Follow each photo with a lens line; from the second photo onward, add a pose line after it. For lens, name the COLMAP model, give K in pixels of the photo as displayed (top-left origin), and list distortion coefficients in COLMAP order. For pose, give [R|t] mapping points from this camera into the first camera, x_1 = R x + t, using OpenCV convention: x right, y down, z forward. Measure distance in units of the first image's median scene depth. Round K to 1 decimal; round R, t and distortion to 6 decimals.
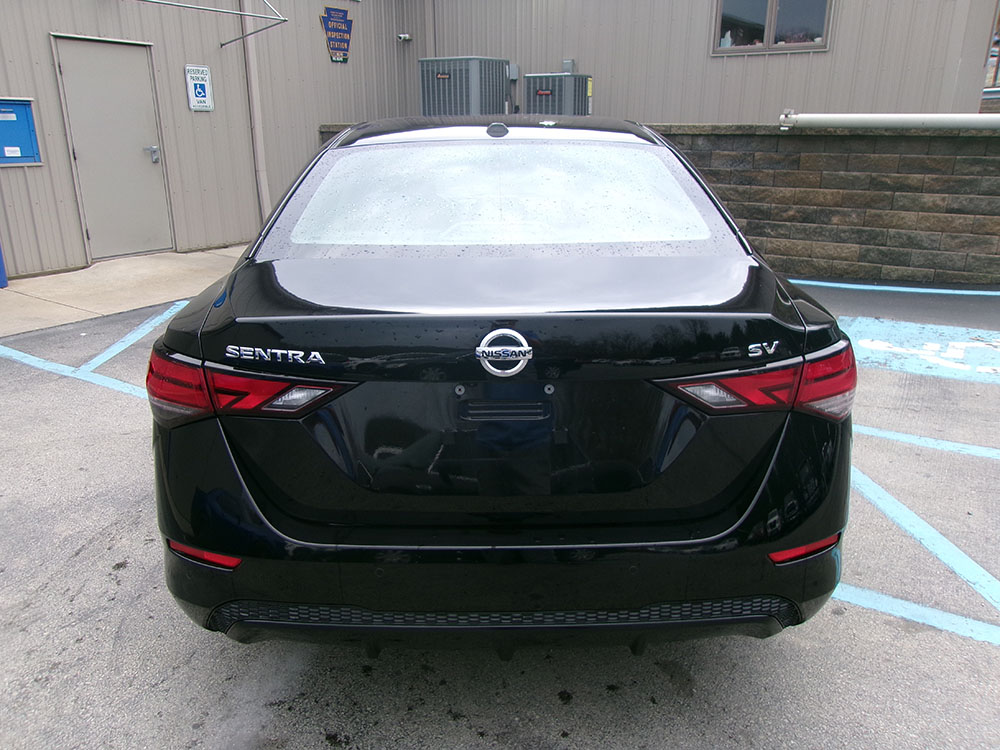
lens RADIAL K [[774.5, 0, 500.0], [0, 774.5, 375.0], [0, 0, 1]] dist [-0.020922, 0.039242]
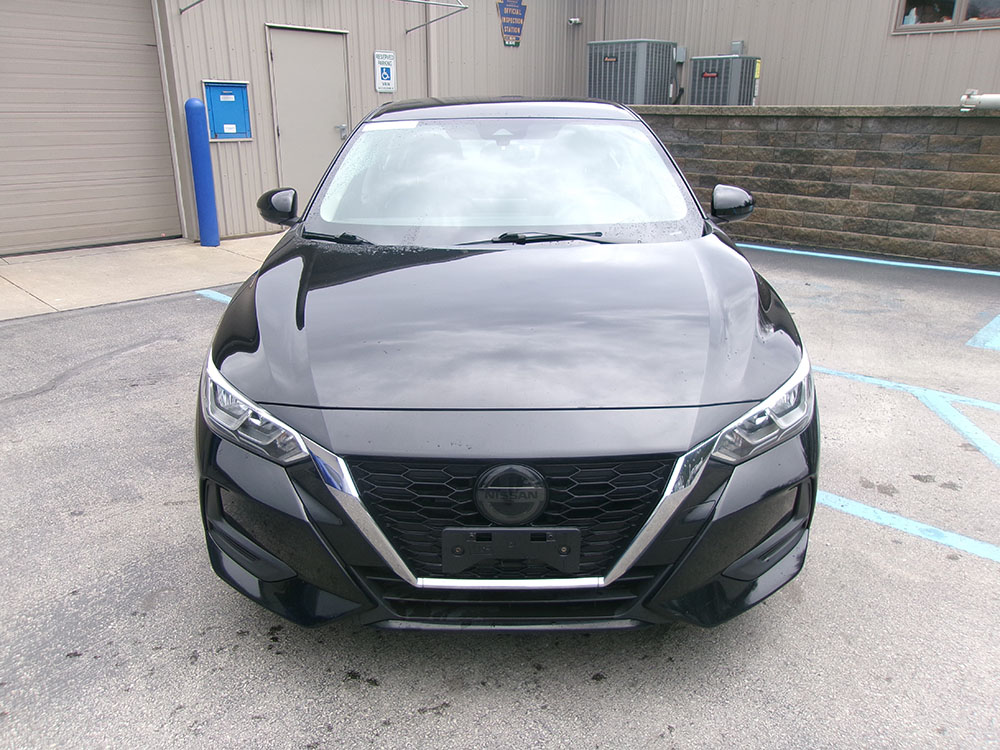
lens RADIAL K [[771.9, 0, 500.0], [0, 771.9, 375.0], [0, 0, 1]] dist [-0.008870, 0.031184]
pose [[0.980532, 0.067700, -0.184319, 0.000293], [-0.064153, 0.997623, 0.025143, 0.019606], [0.185583, -0.012829, 0.982545, -0.049835]]
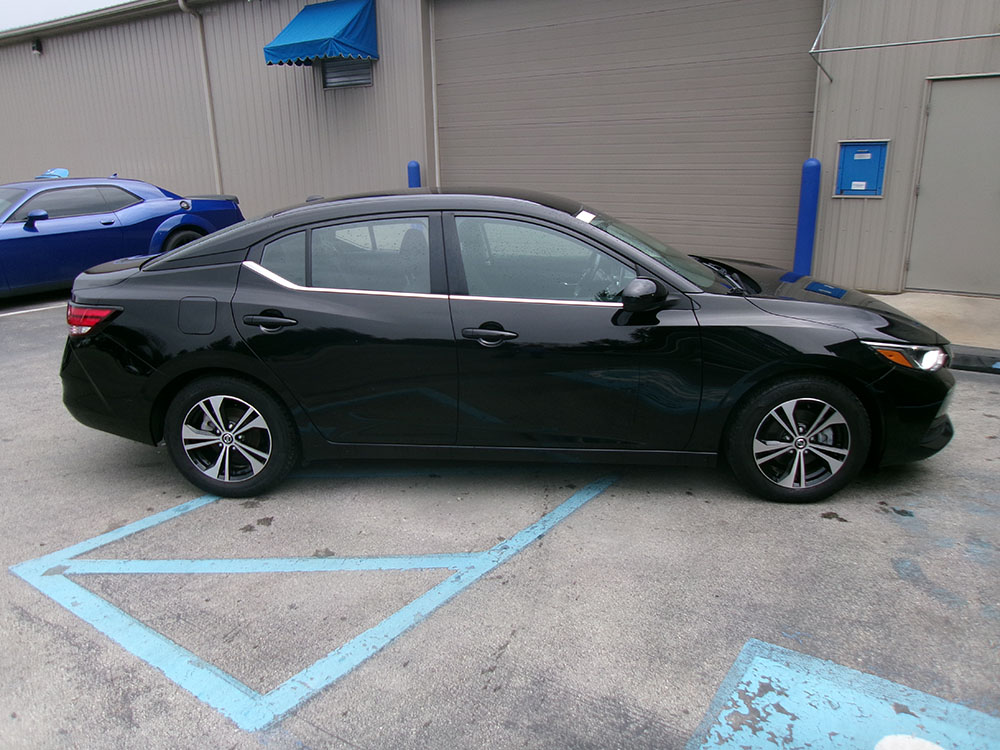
lens RADIAL K [[765.6, 0, 500.0], [0, 765.6, 375.0], [0, 0, 1]] dist [0.014545, 0.010299]
pose [[-0.064448, 0.288334, -0.955359, 0.532445], [-0.290995, 0.910312, 0.294369, -0.182094], [0.954551, 0.296976, 0.025236, 0.457778]]
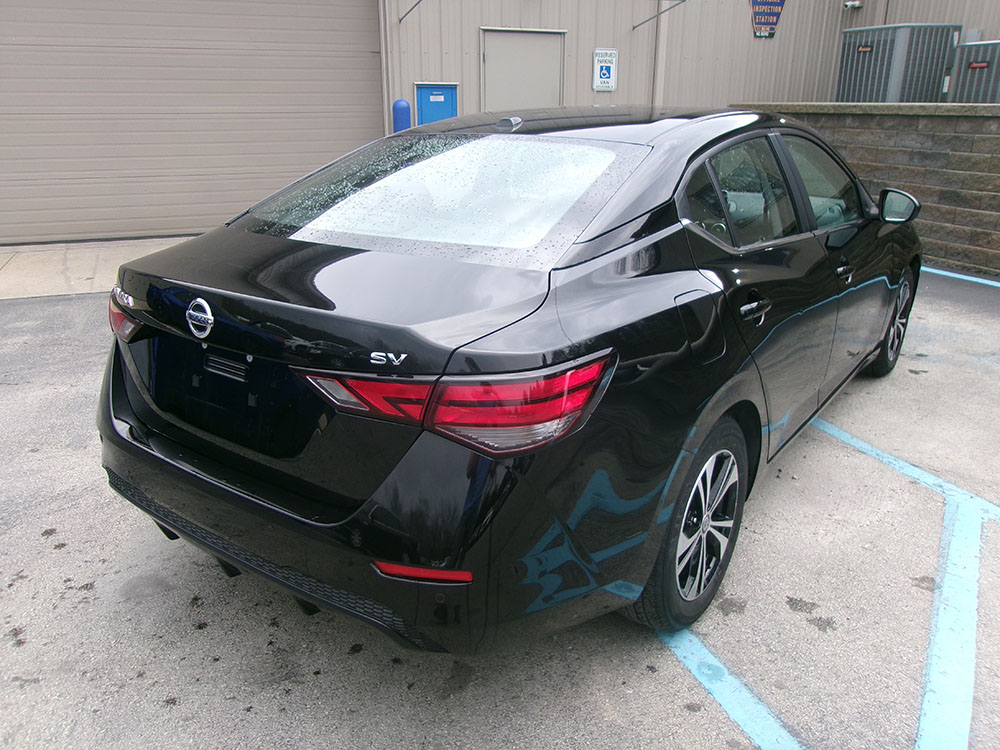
lens RADIAL K [[772.3, 0, 500.0], [0, 772.3, 375.0], [0, 0, 1]] dist [0.005718, 0.017150]
pose [[0.799711, 0.202908, -0.565058, 0.196783], [-0.185994, 0.978587, 0.088171, -0.024660], [0.570849, 0.034586, 0.820326, 0.050162]]
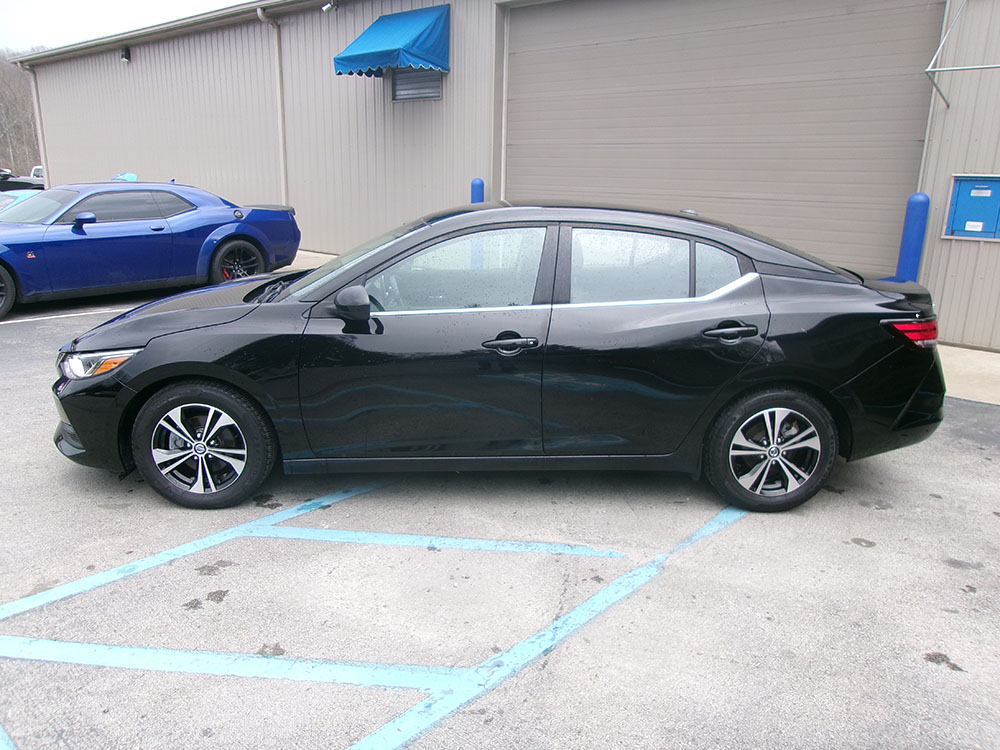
lens RADIAL K [[771.9, 0, 500.0], [0, 771.9, 375.0], [0, 0, 1]] dist [-0.008870, 0.031184]
pose [[-0.170638, 0.253333, -0.952211, 0.441987], [-0.323196, 0.898529, 0.296969, -0.182641], [0.930821, 0.358425, -0.071447, 0.478744]]
